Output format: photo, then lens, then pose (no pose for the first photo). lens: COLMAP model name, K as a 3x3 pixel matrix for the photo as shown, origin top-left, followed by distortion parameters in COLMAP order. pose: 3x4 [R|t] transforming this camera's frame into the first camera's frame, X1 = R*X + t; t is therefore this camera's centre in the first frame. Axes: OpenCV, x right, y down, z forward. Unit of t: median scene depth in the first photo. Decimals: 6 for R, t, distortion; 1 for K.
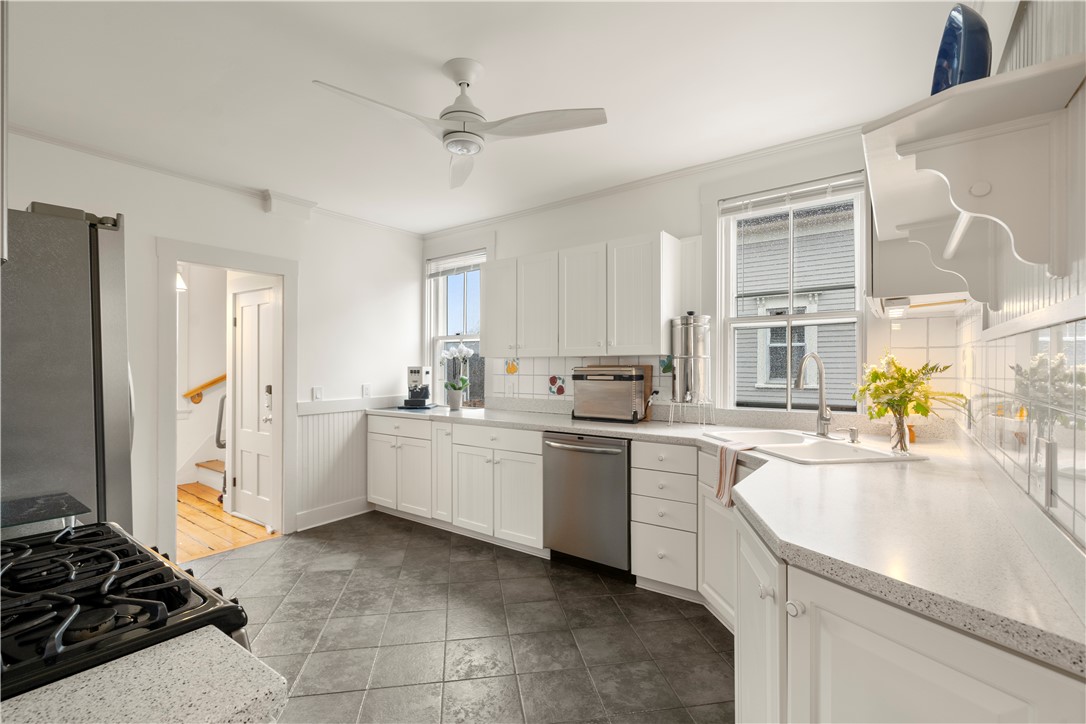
lens RADIAL K [[480.4, 0, 542.8], [0, 480.4, 364.7], [0, 0, 1]] dist [-0.000904, -0.000520]
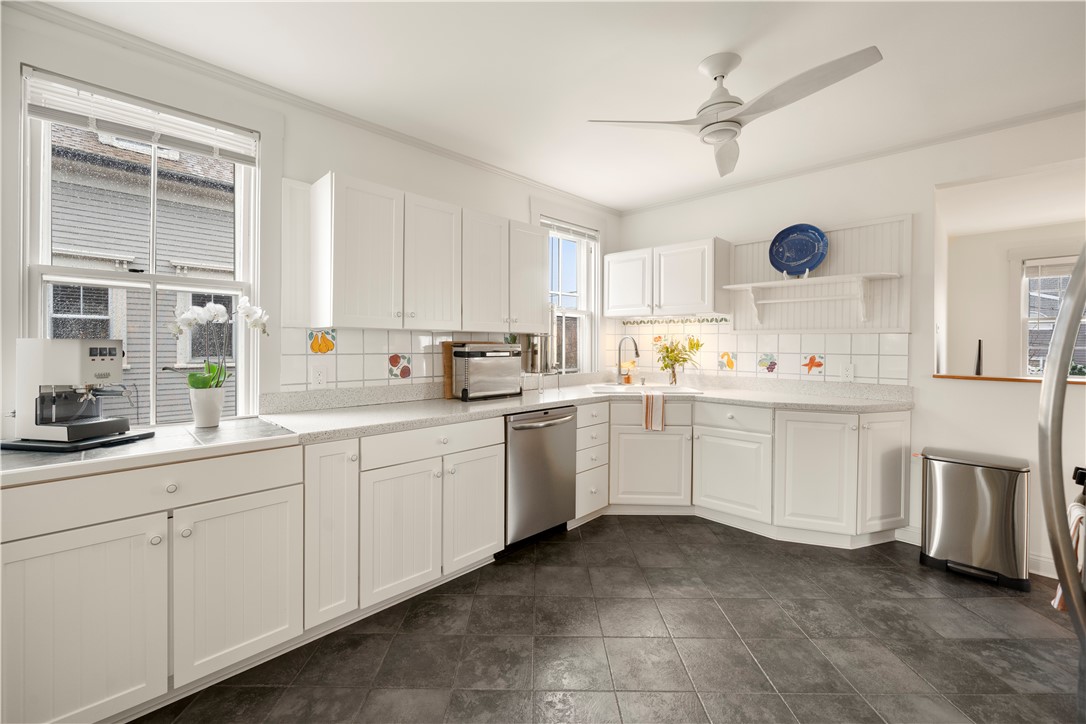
lens RADIAL K [[428.1, 0, 543.2], [0, 428.1, 353.8], [0, 0, 1]] dist [0.006230, 0.000233]
pose [[0.178596, -0.018625, 0.983746, -0.682028], [-0.007188, 0.999769, 0.020234, 0.007574], [-0.983896, -0.010685, 0.178421, 0.714124]]
